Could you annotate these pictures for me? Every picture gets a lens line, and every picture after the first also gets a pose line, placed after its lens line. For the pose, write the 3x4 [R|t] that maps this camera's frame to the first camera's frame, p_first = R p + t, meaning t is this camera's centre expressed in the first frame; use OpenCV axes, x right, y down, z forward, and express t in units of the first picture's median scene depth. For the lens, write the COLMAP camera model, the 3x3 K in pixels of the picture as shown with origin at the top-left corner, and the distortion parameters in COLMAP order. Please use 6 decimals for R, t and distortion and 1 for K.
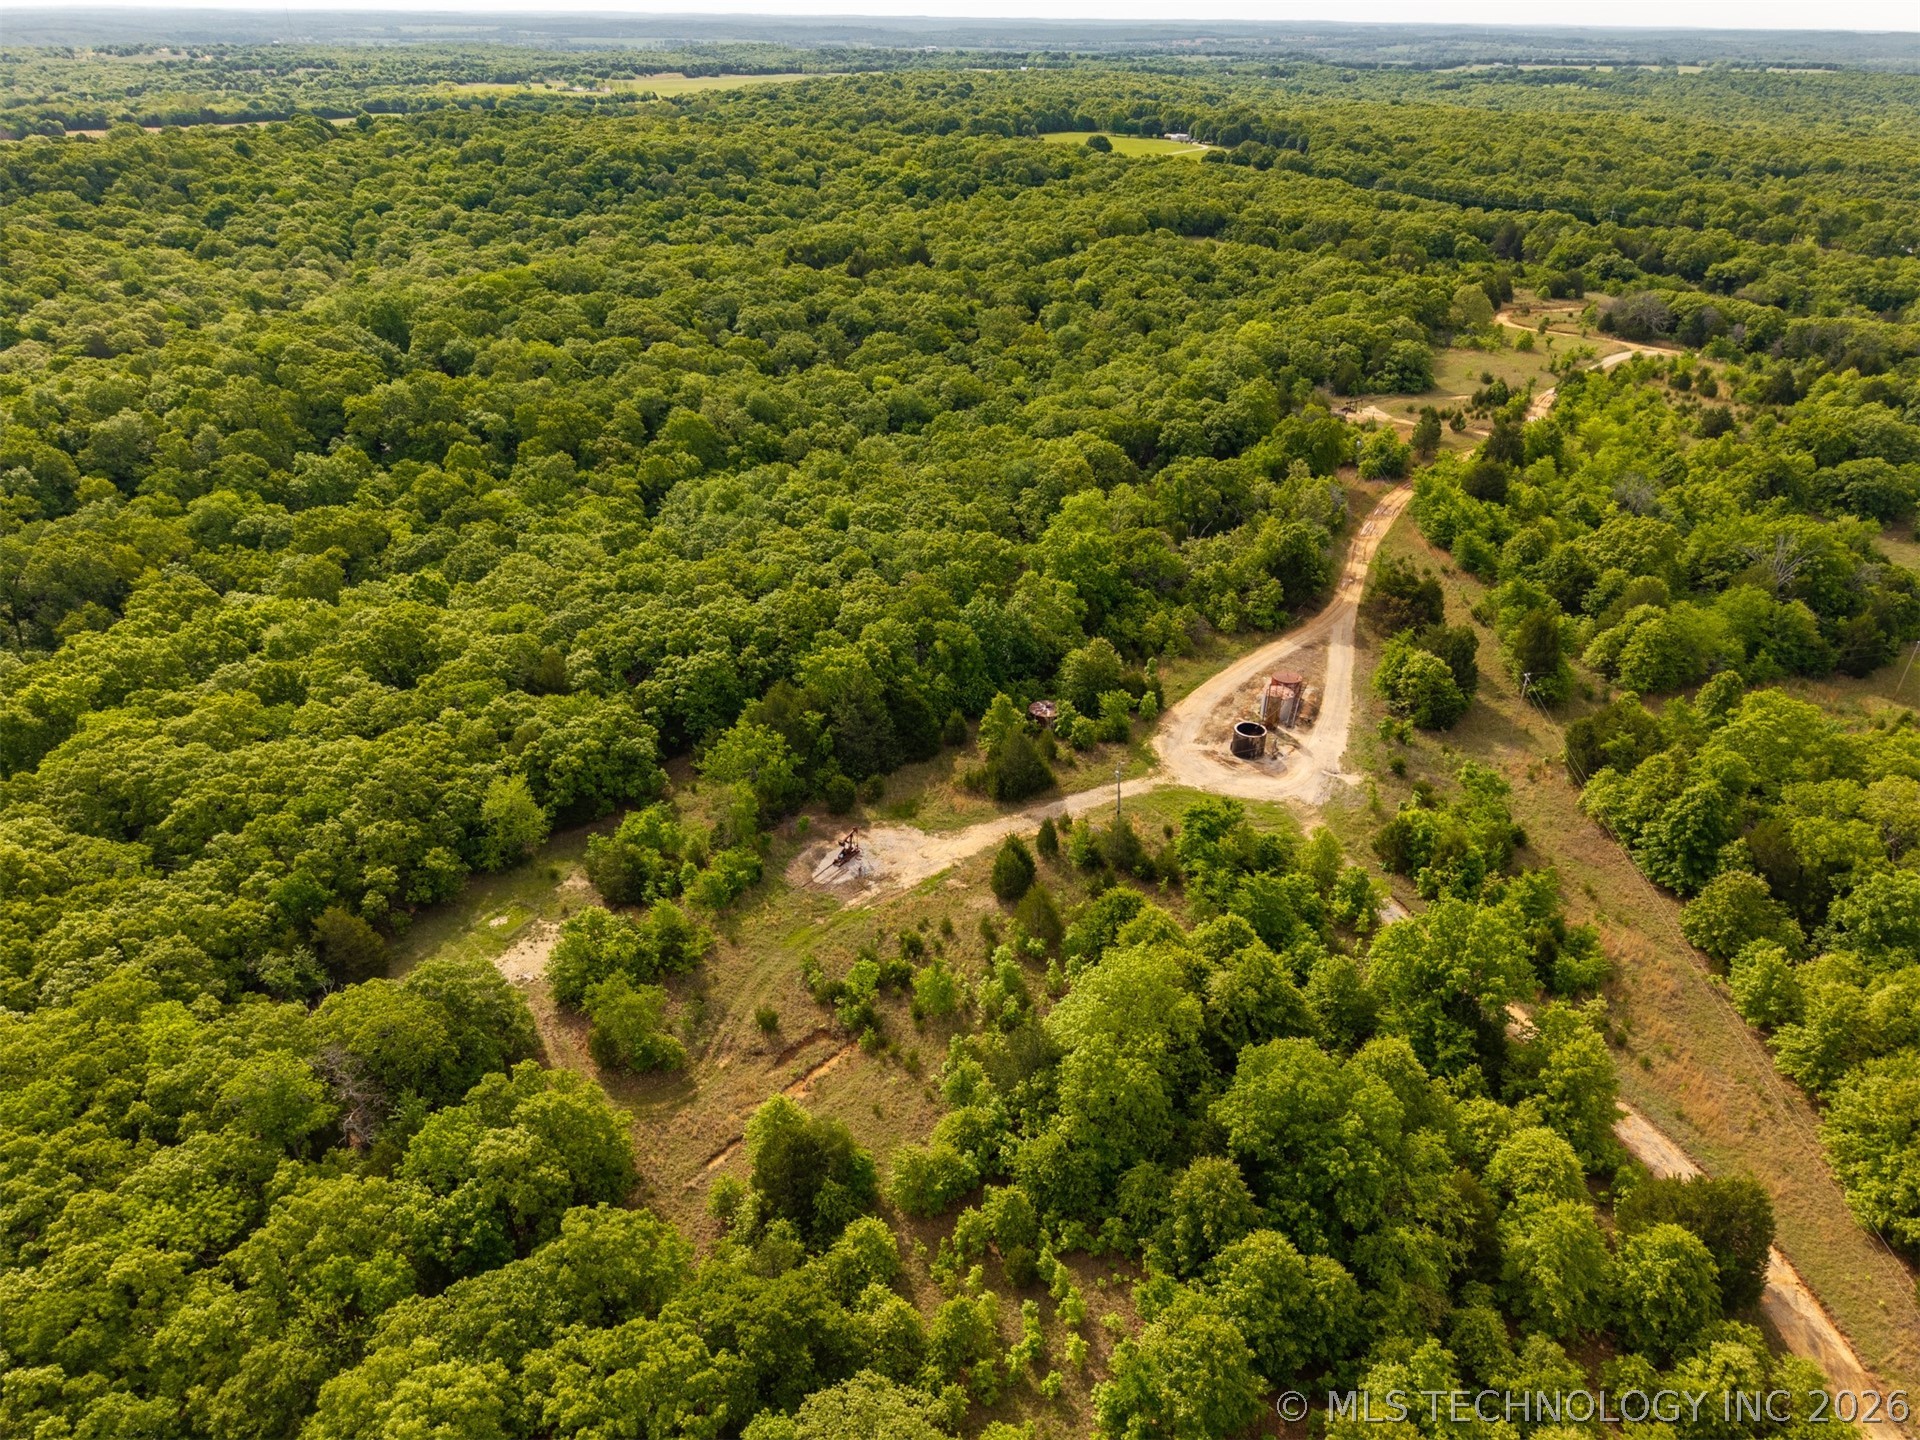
lens RADIAL K [[1295.0, 0, 963.5], [0, 1295.0, 722.5], [0, 0, 1]] dist [0.010721, -0.006709]
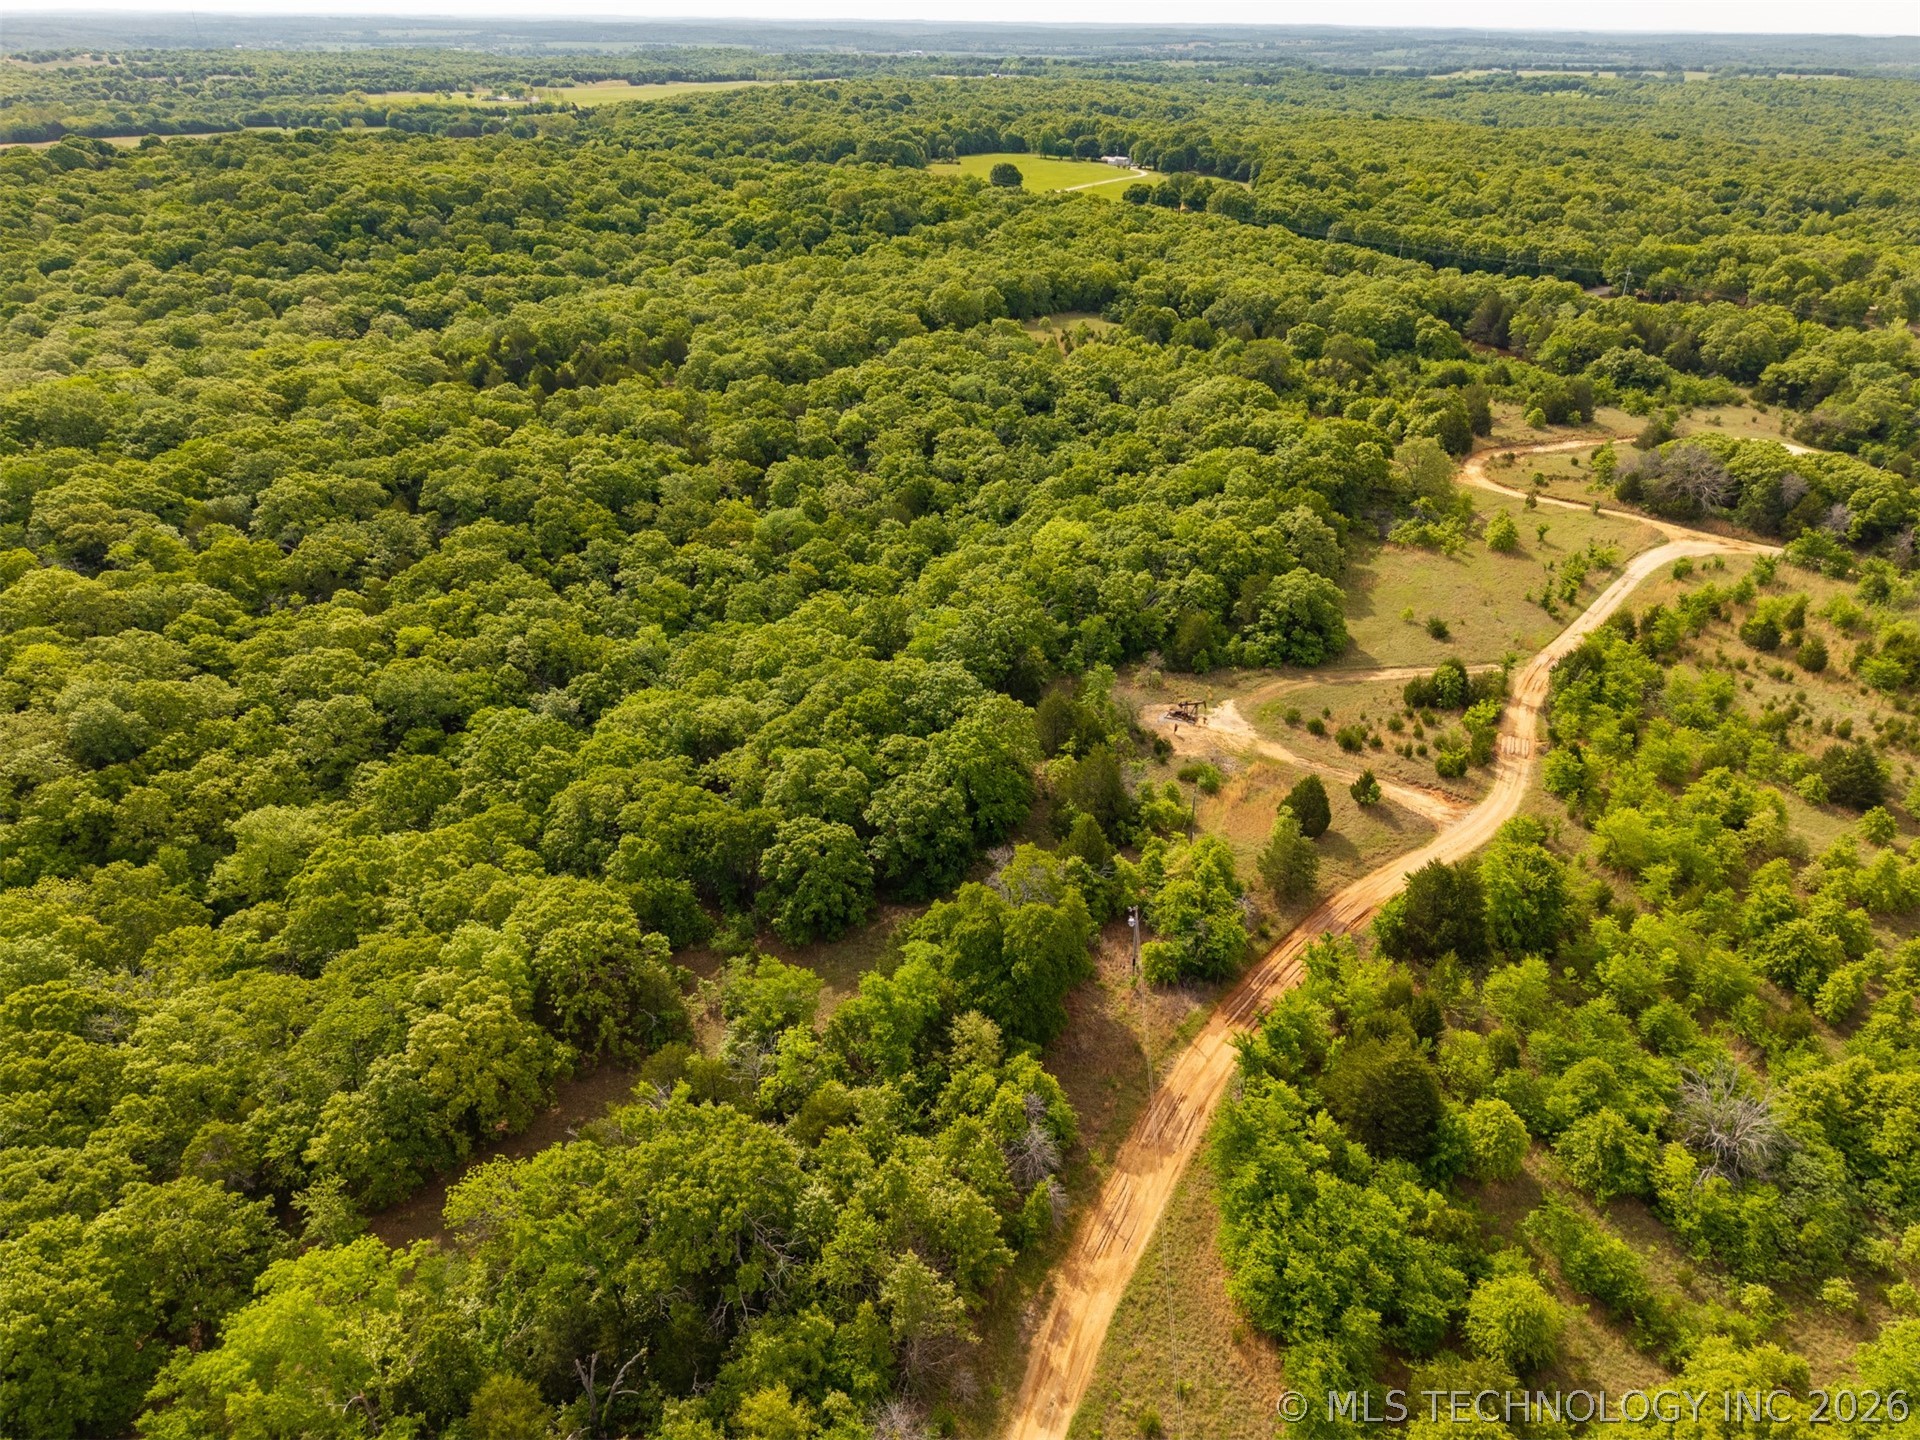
lens RADIAL K [[1295.0, 0, 963.5], [0, 1295.0, 722.5], [0, 0, 1]] dist [0.010721, -0.006709]
pose [[1.000000, 0.000256, -0.000918, 0.093724], [-0.000258, 0.999998, -0.002207, -0.110767], [0.000917, 0.002207, 0.999997, 0.202921]]
